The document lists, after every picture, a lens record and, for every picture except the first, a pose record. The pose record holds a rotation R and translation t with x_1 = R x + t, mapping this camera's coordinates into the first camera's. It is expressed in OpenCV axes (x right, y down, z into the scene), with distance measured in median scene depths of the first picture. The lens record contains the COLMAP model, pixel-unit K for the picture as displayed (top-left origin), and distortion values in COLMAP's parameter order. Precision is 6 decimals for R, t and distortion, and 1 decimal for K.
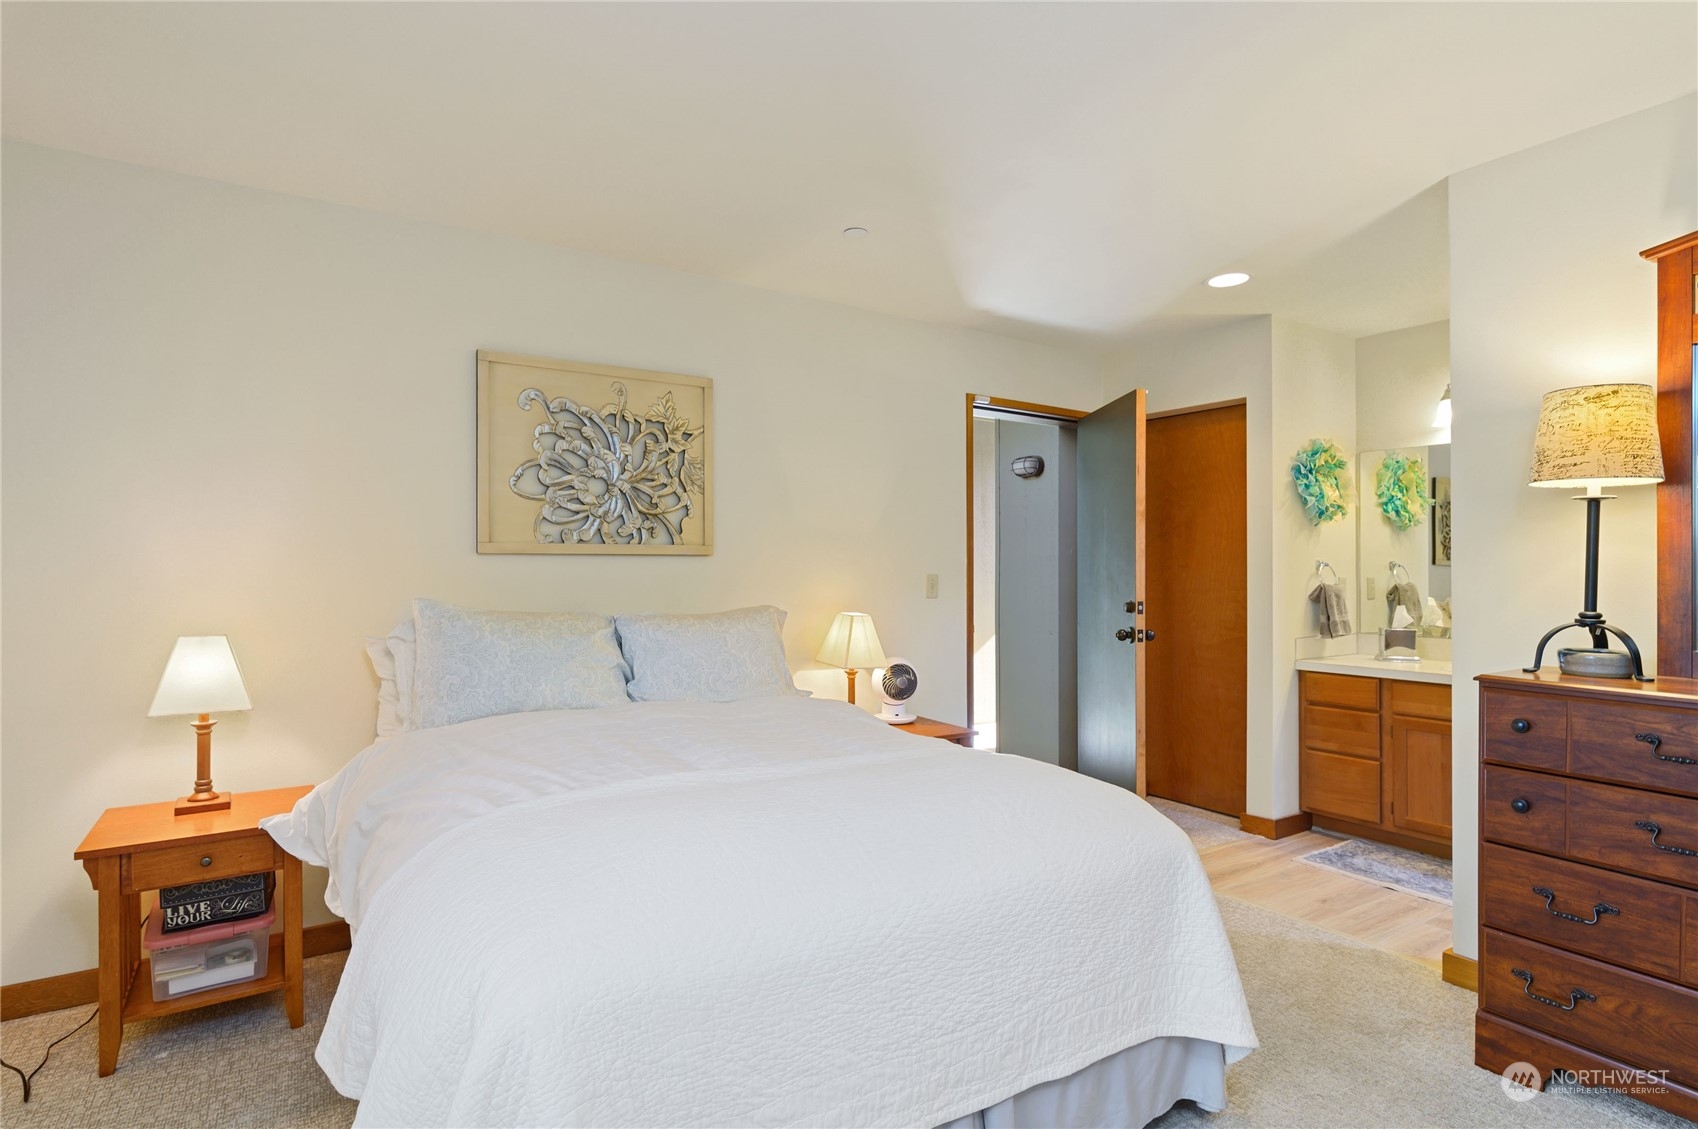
lens RADIAL K [[856.4, 0, 853.3], [0, 856.4, 564.7], [0, 0, 1]] dist [0.000922, -0.004328]
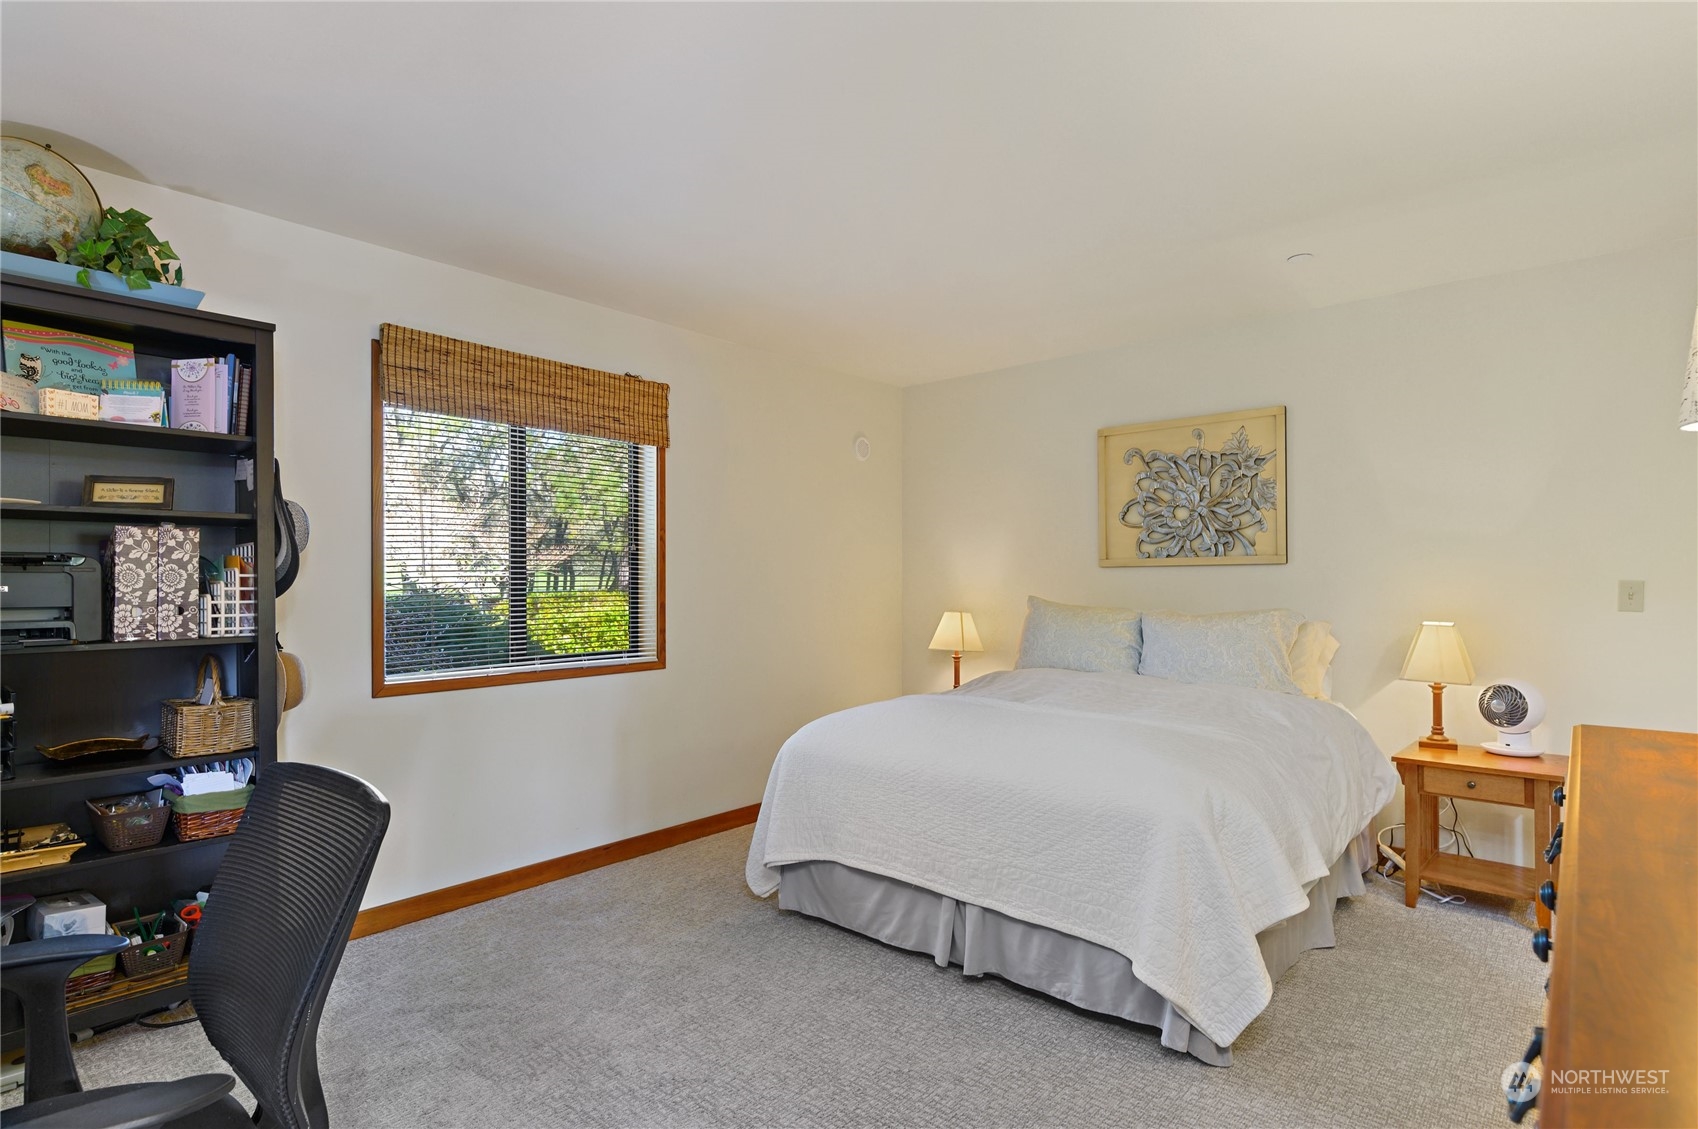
lens RADIAL K [[856.4, 0, 858.4], [0, 856.4, 572.6], [0, 0, 1]] dist [0.000922, -0.004328]
pose [[0.291024, -0.010518, -0.956658, 0.796572], [0.013724, 0.999883, -0.006818, 0.000590], [0.956617, -0.011144, 0.291134, 0.153886]]
